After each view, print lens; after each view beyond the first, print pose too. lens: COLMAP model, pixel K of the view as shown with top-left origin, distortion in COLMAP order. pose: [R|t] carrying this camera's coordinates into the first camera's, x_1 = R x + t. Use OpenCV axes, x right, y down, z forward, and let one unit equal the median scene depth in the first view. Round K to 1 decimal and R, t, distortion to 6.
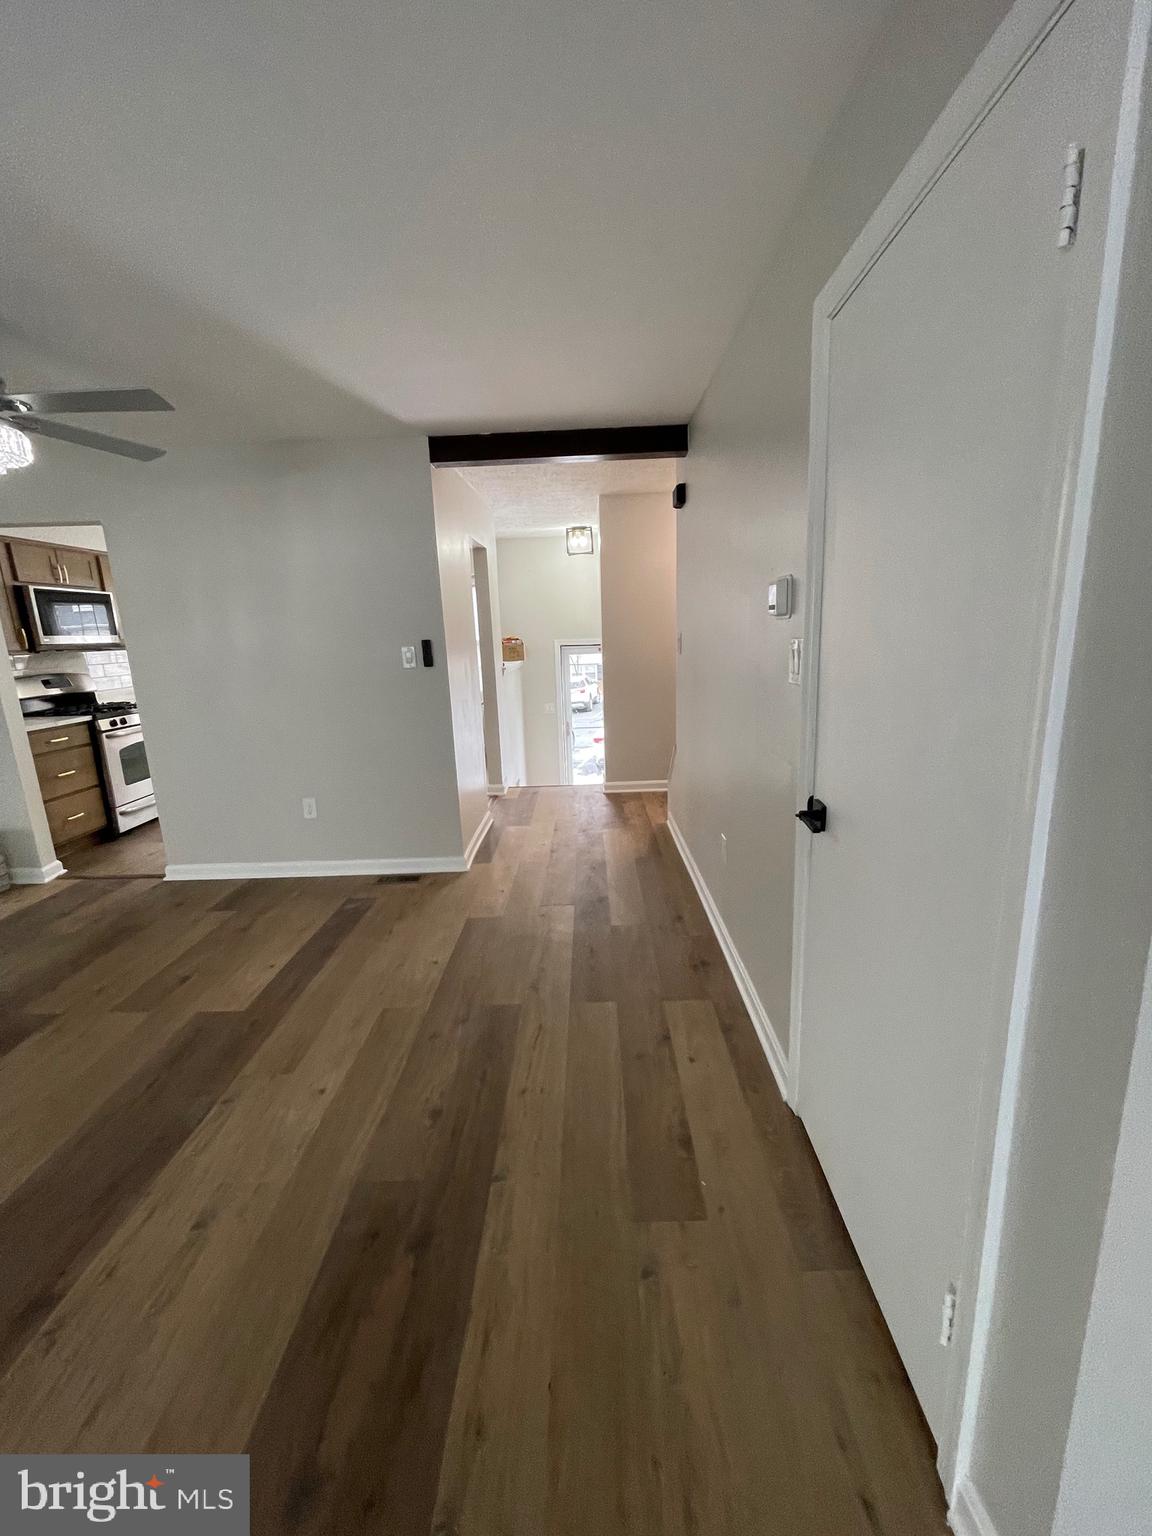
lens RADIAL K [[617.5, 0, 581.2], [0, 617.5, 764.5], [0, 0, 1]] dist [-0.000140, 0.000677]
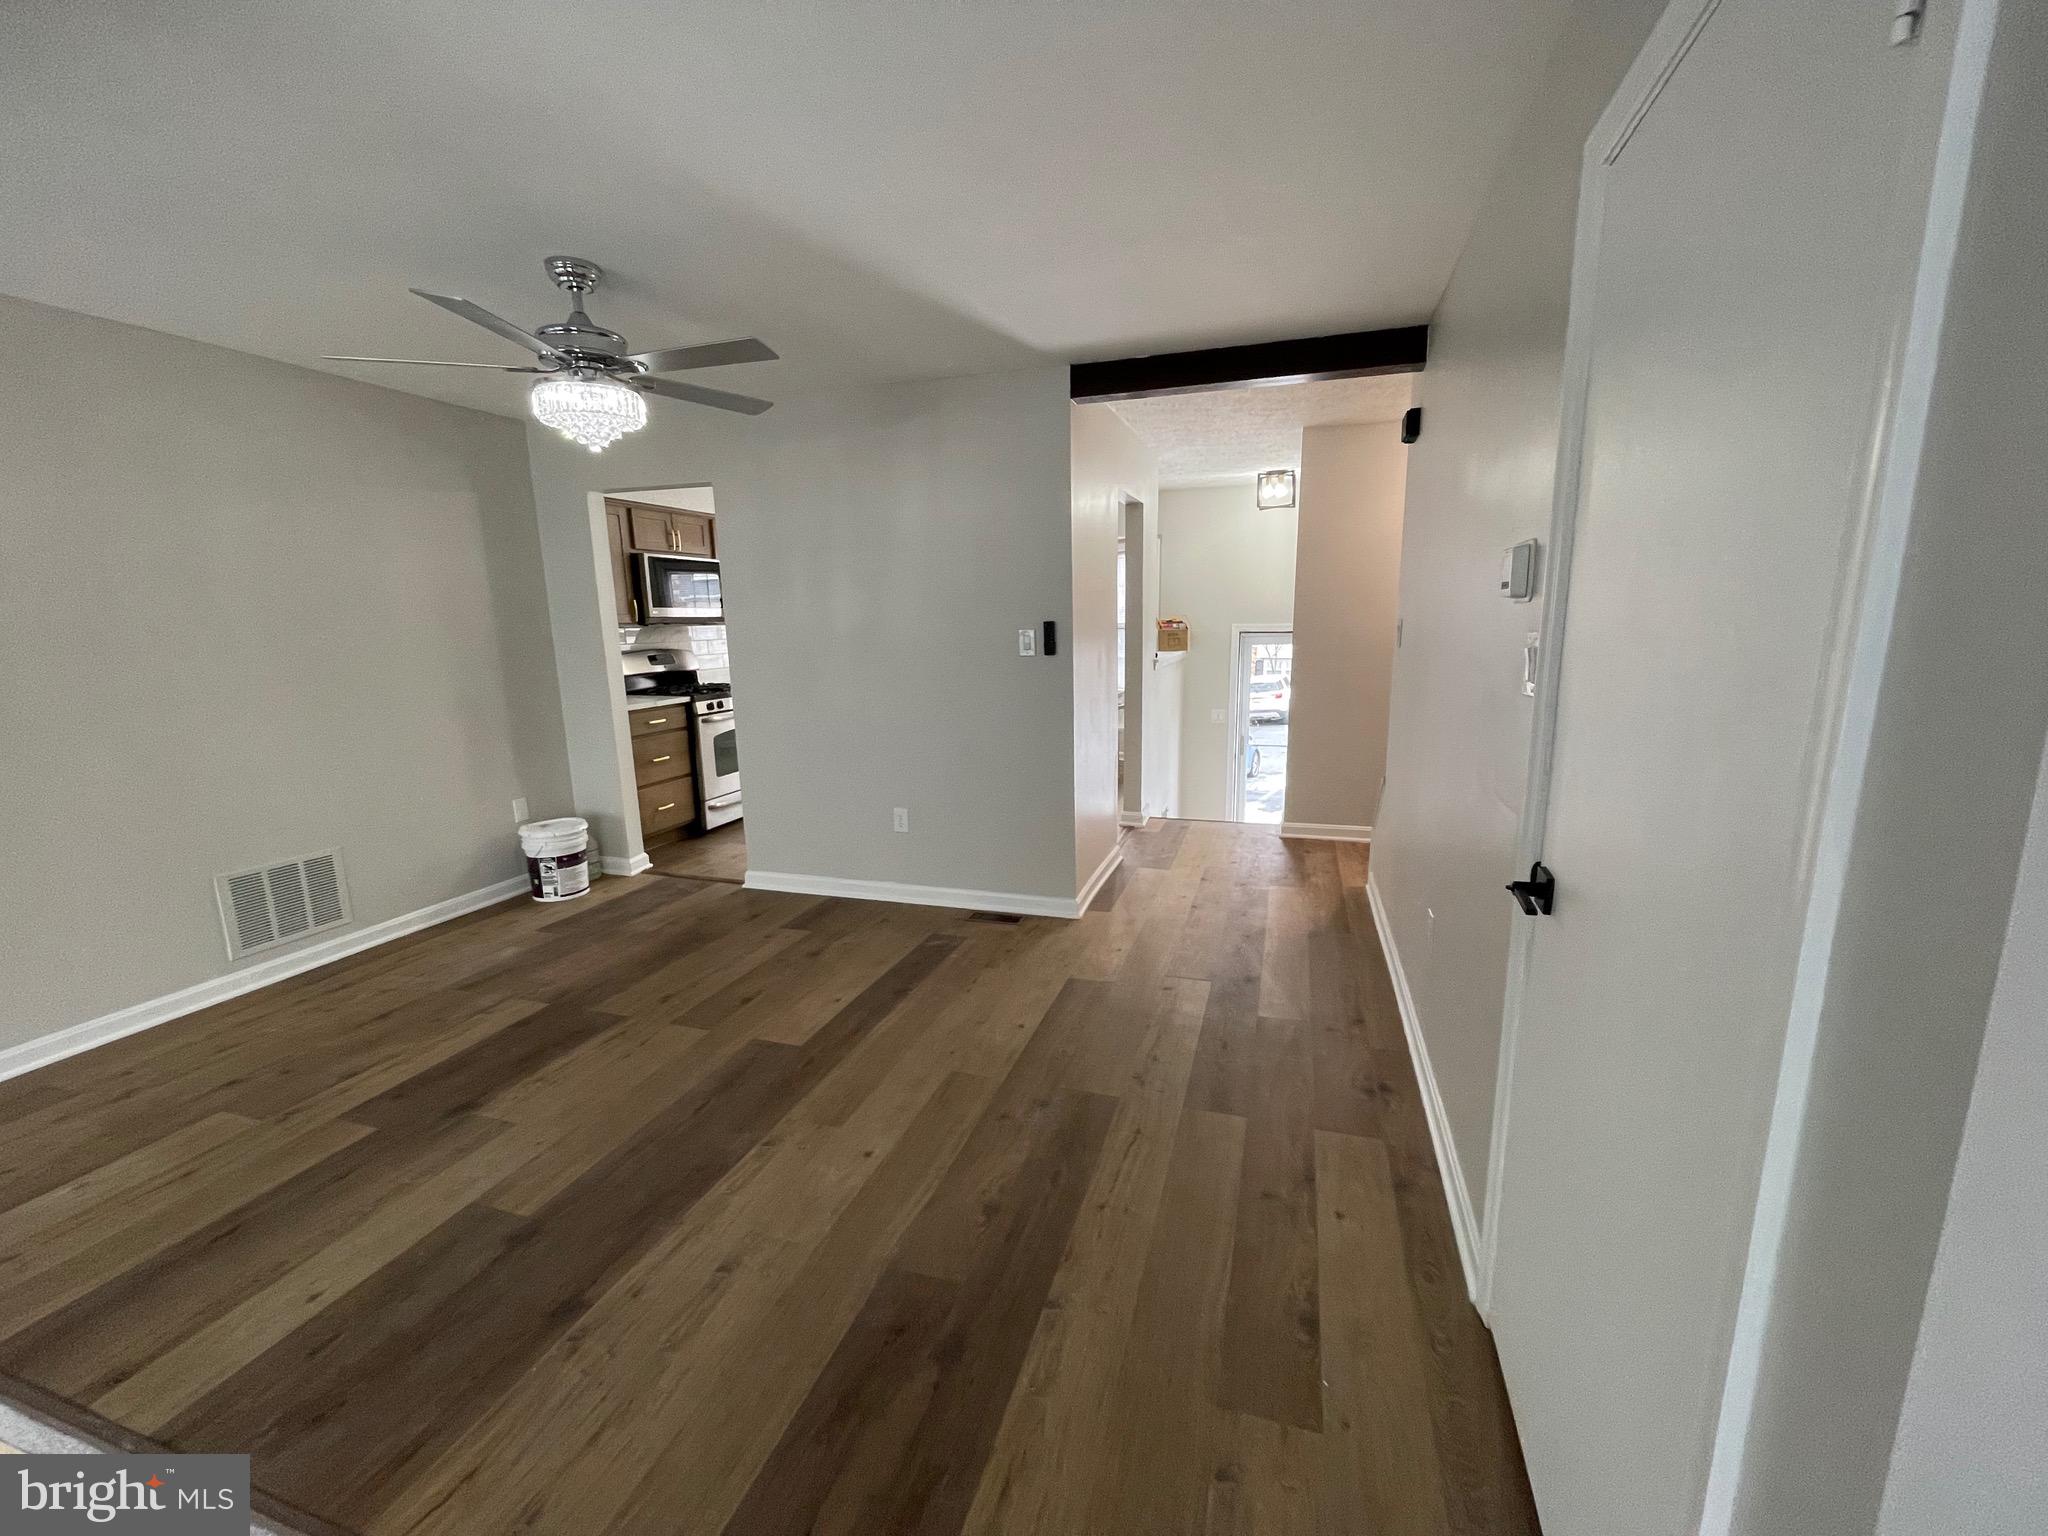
lens RADIAL K [[823.3, 0, 1032.5], [0, 823.3, 777.6], [0, 0, 1]] dist [-0.000140, 0.000677]
pose [[0.956794, 0.074419, -0.281081, 0.058470], [-0.078009, 0.996951, -0.001589, 0.002356], [0.280106, 0.023447, 0.959683, -0.021437]]
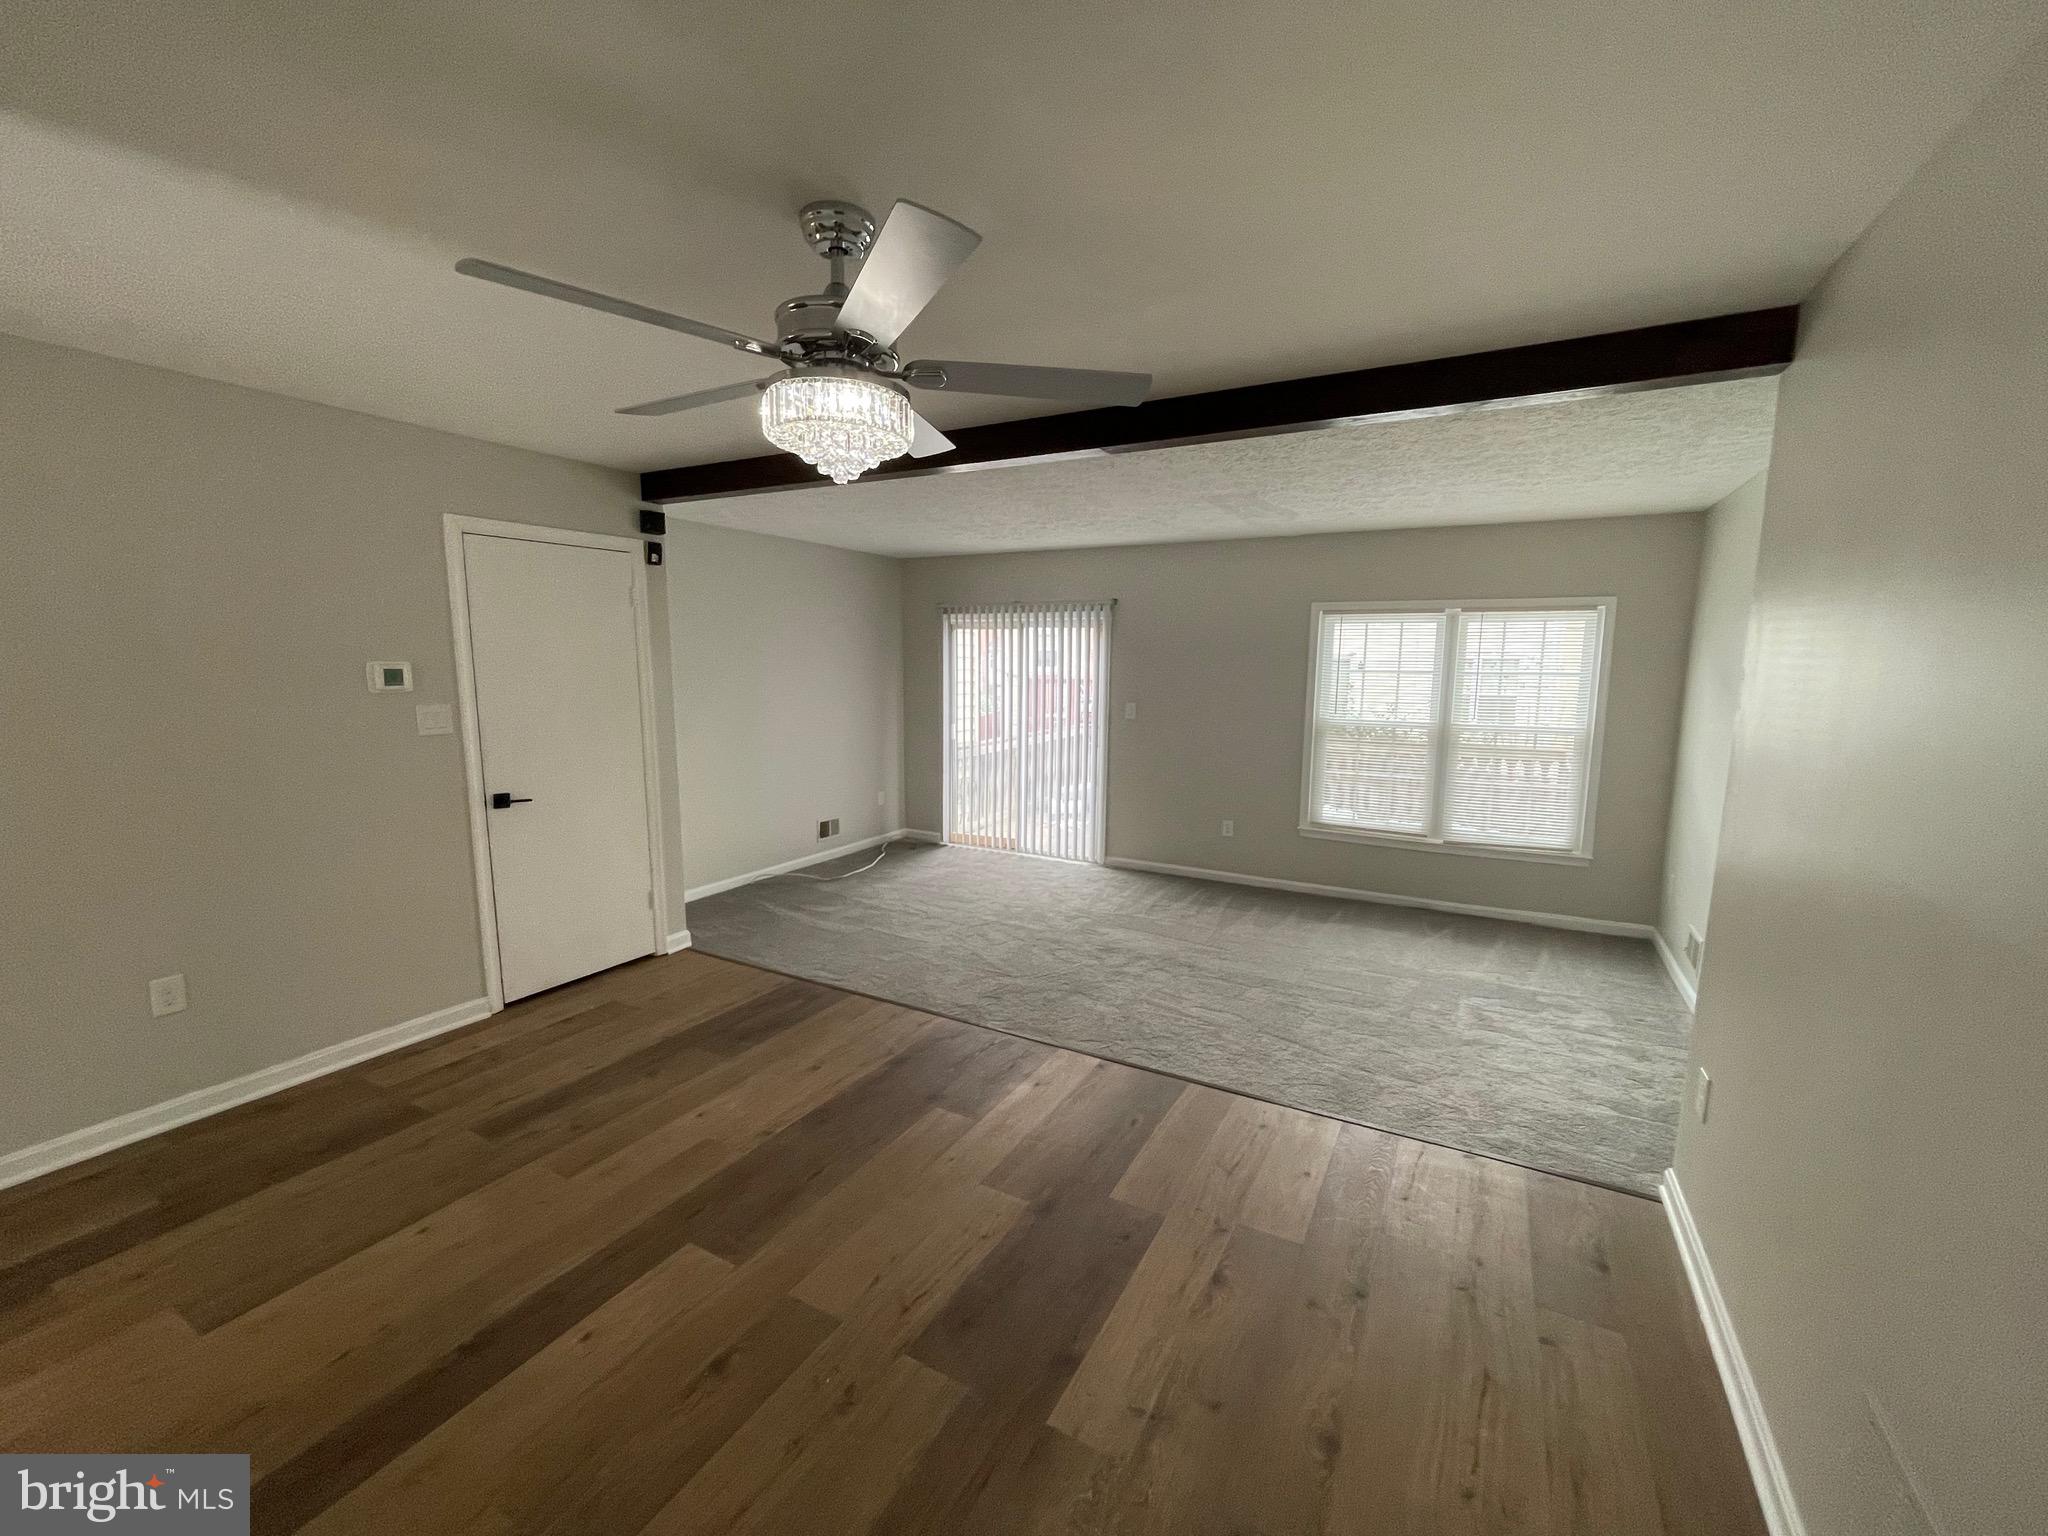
lens RADIAL K [[823.3, 0, 1021.5], [0, 823.3, 769.8], [0, 0, 1]] dist [-0.000140, 0.000677]
pose [[-0.876658, -0.035914, 0.479772, -1.295354], [0.125186, 0.945834, 0.299545, -0.331586], [-0.464542, 0.322660, -0.824676, 1.417088]]
